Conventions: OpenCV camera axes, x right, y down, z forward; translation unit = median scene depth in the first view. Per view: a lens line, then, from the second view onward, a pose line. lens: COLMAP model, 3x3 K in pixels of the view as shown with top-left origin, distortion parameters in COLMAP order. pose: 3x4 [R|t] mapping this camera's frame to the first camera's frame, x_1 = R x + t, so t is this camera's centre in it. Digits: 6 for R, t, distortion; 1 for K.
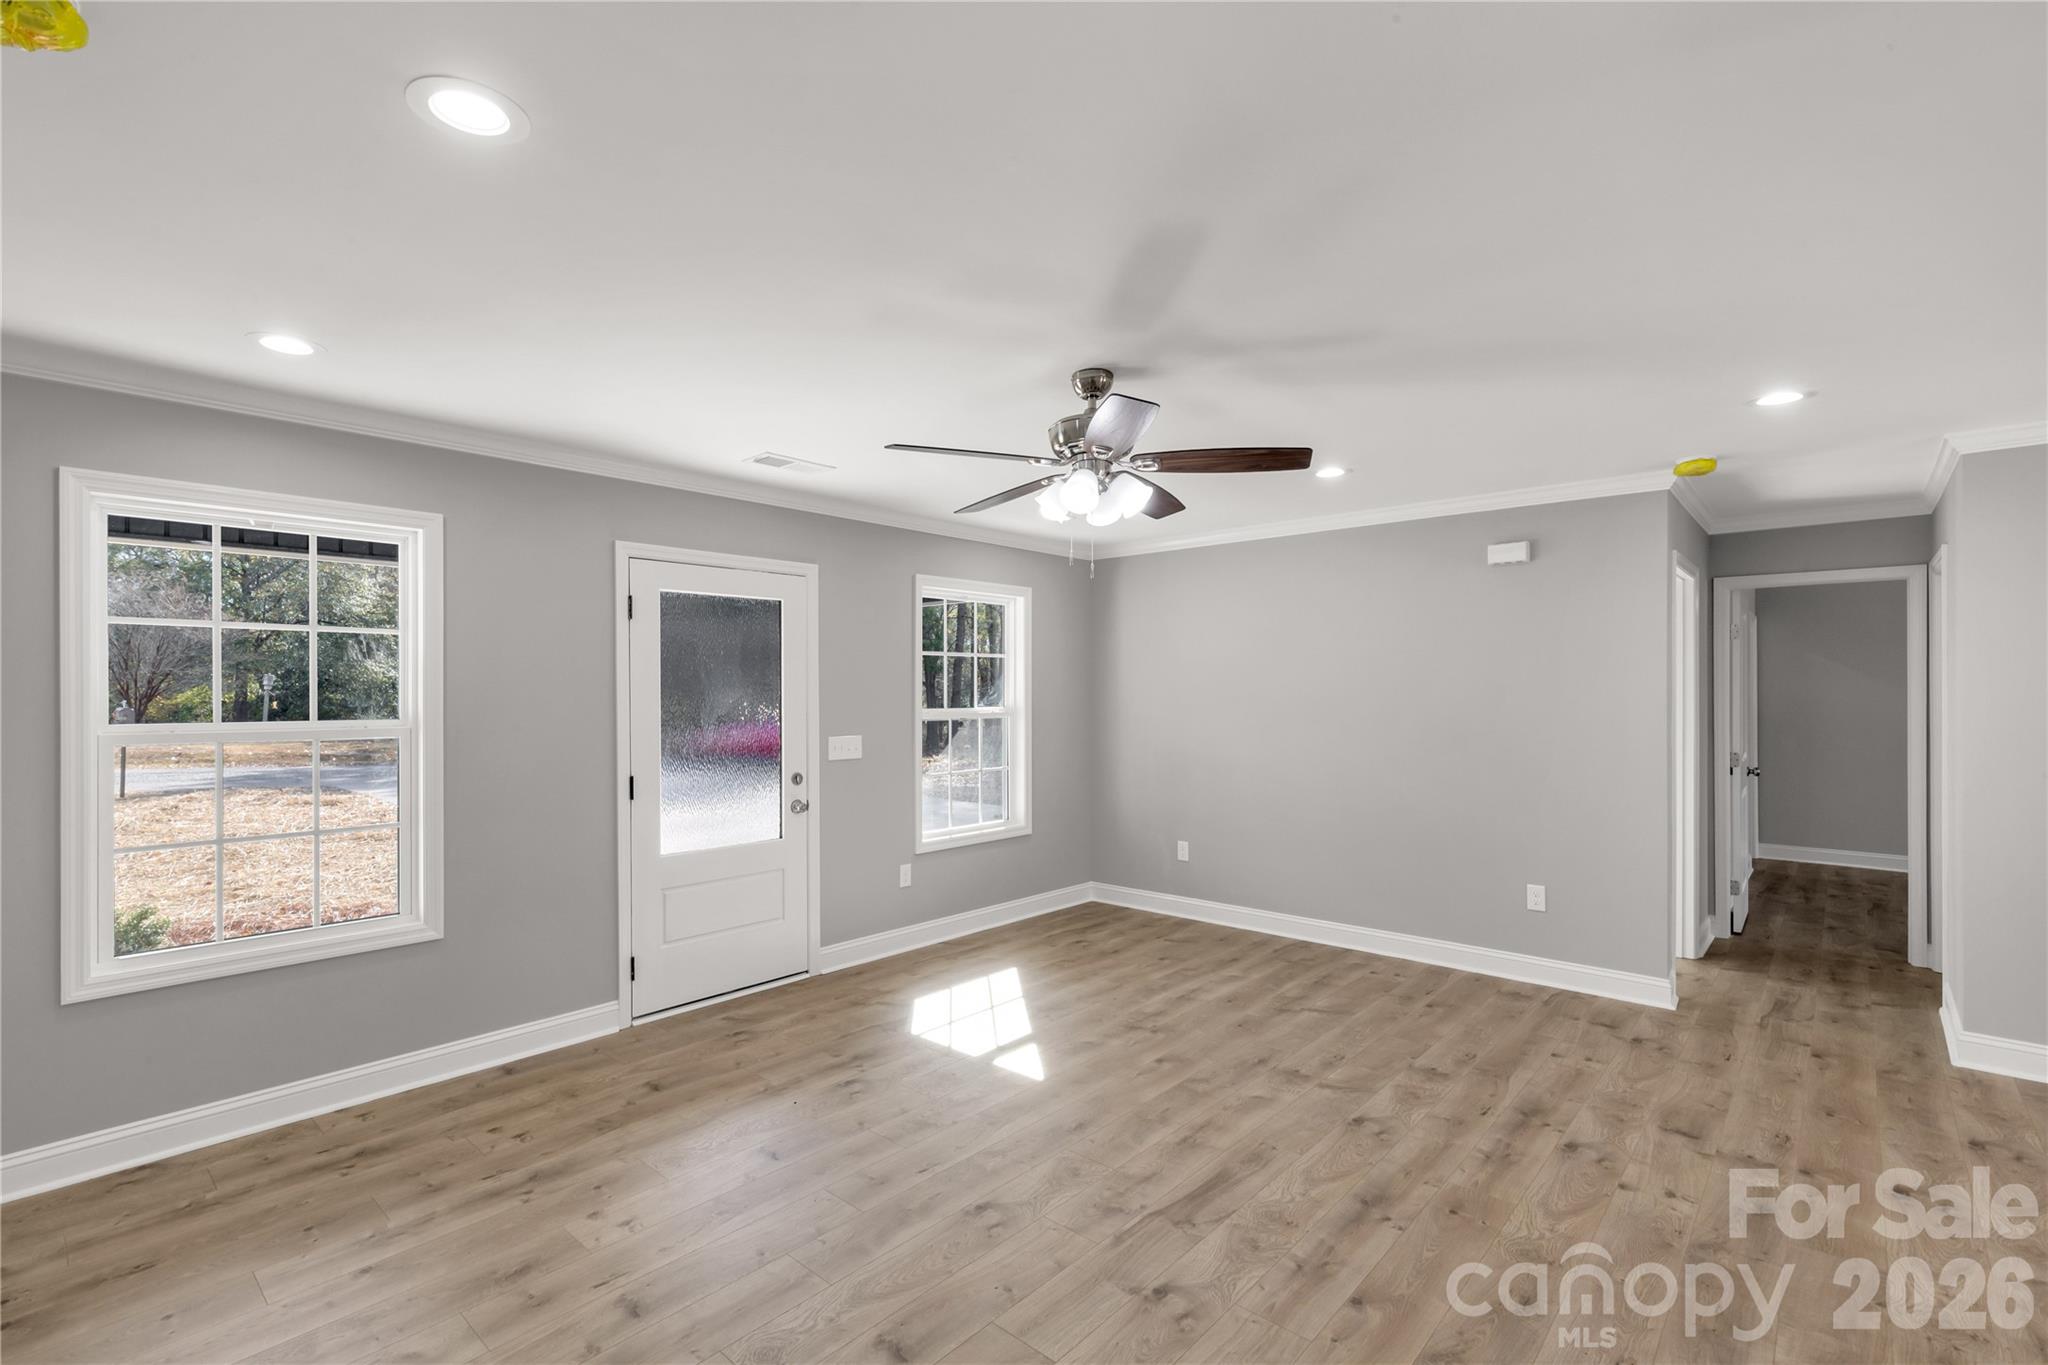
lens RADIAL K [[924.5, 0, 1027.9], [0, 924.5, 693.7], [0, 0, 1]] dist [0.010535, -0.001234]
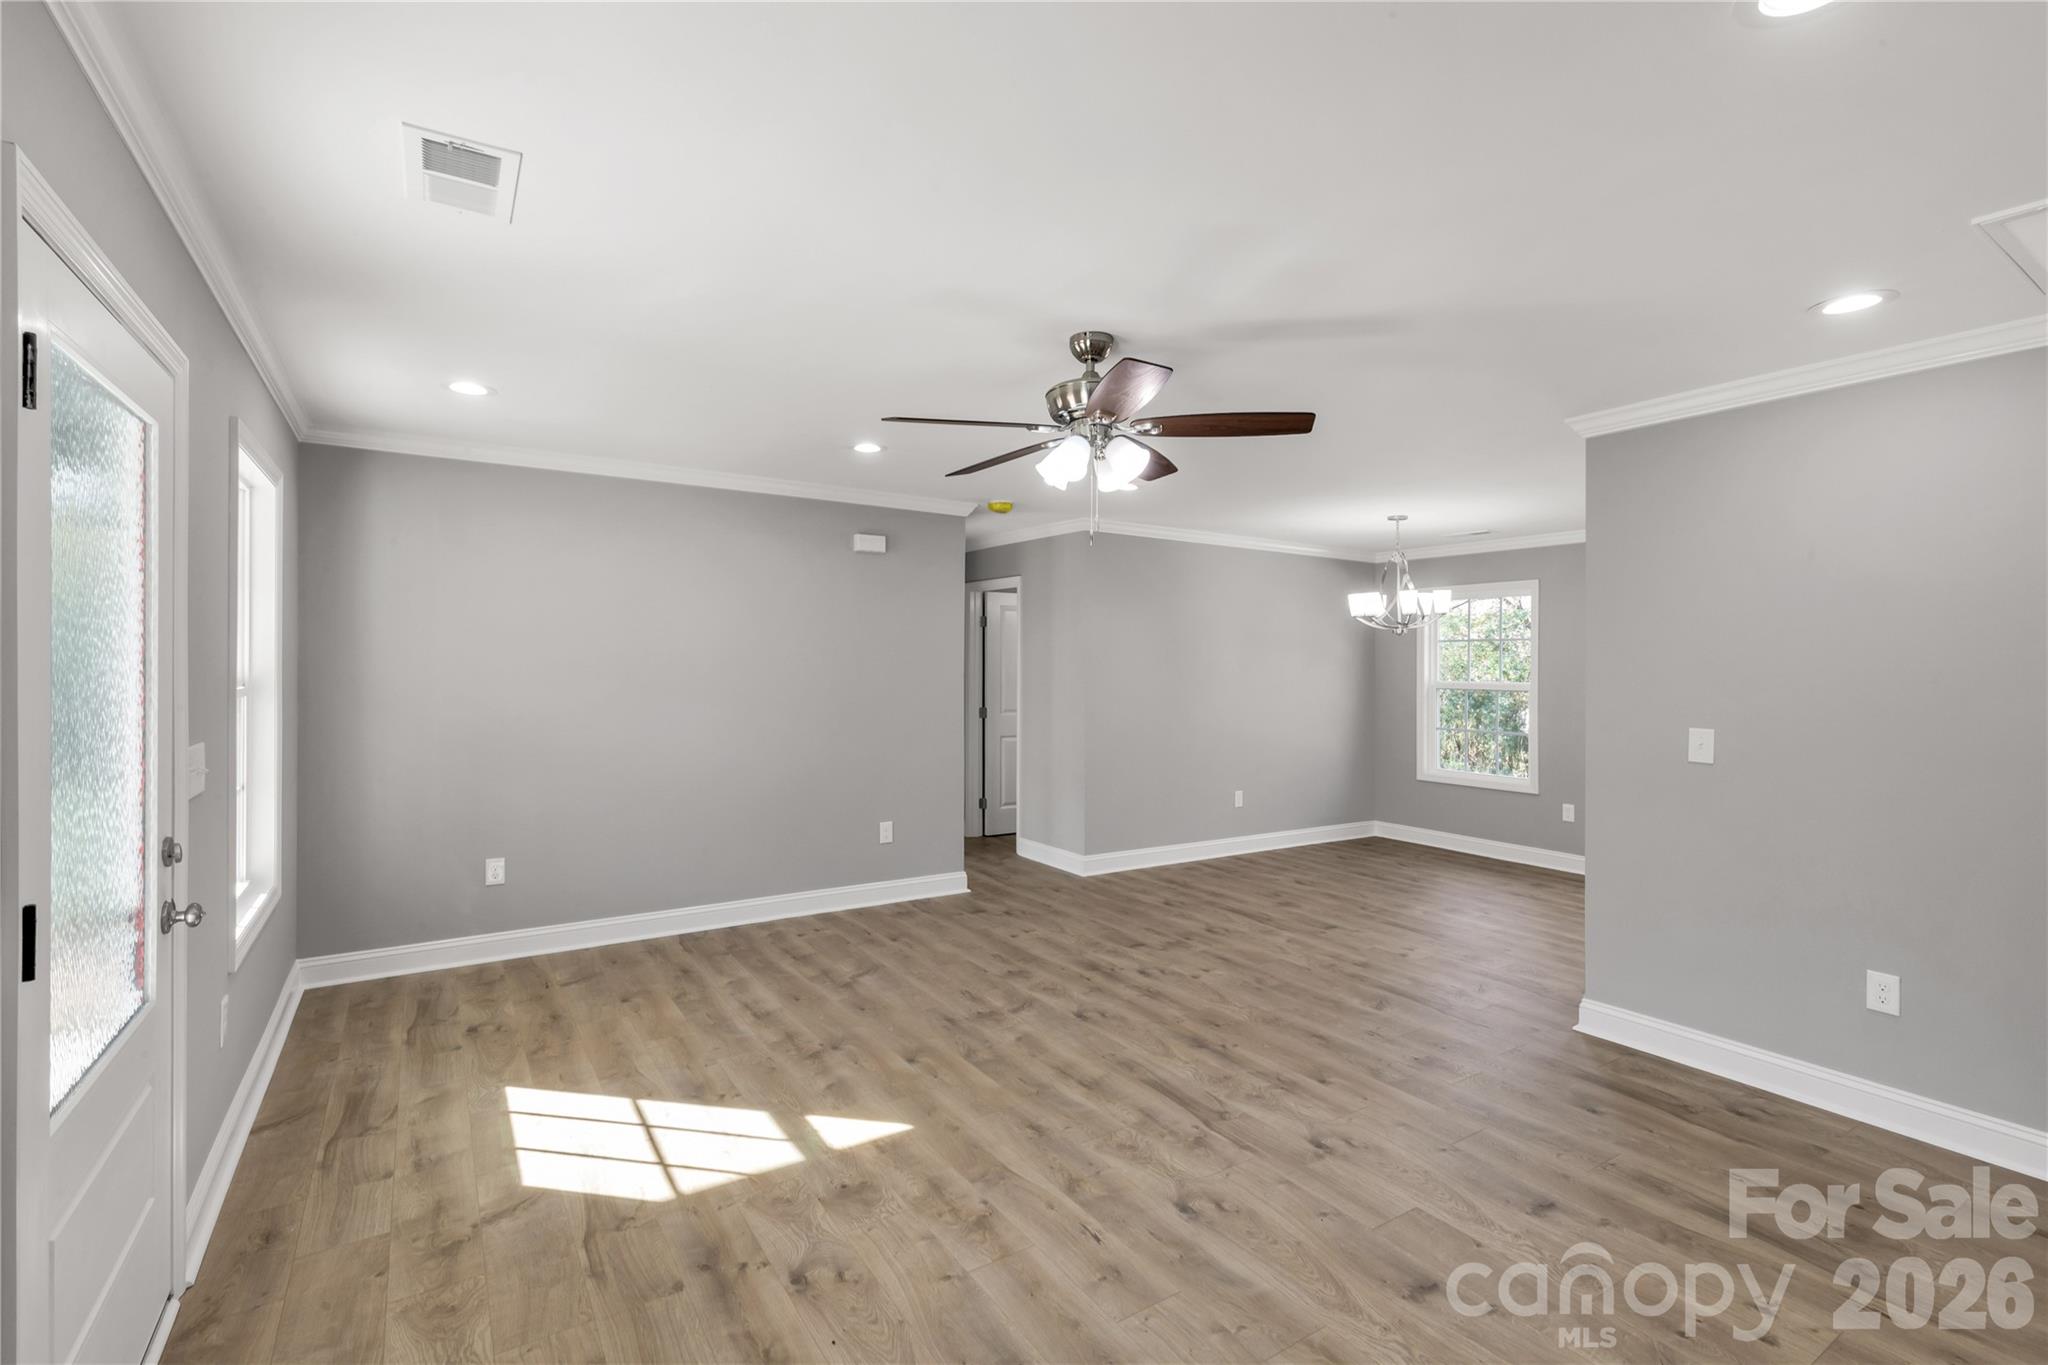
lens RADIAL K [[924.5, 0, 1019.0], [0, 924.5, 664.1], [0, 0, 1]] dist [0.010535, -0.001234]
pose [[0.268687, 0.004792, 0.963216, -0.638383], [-0.007981, 0.999964, -0.002749, 0.003561], [-0.963194, -0.006949, 0.268716, 0.579844]]
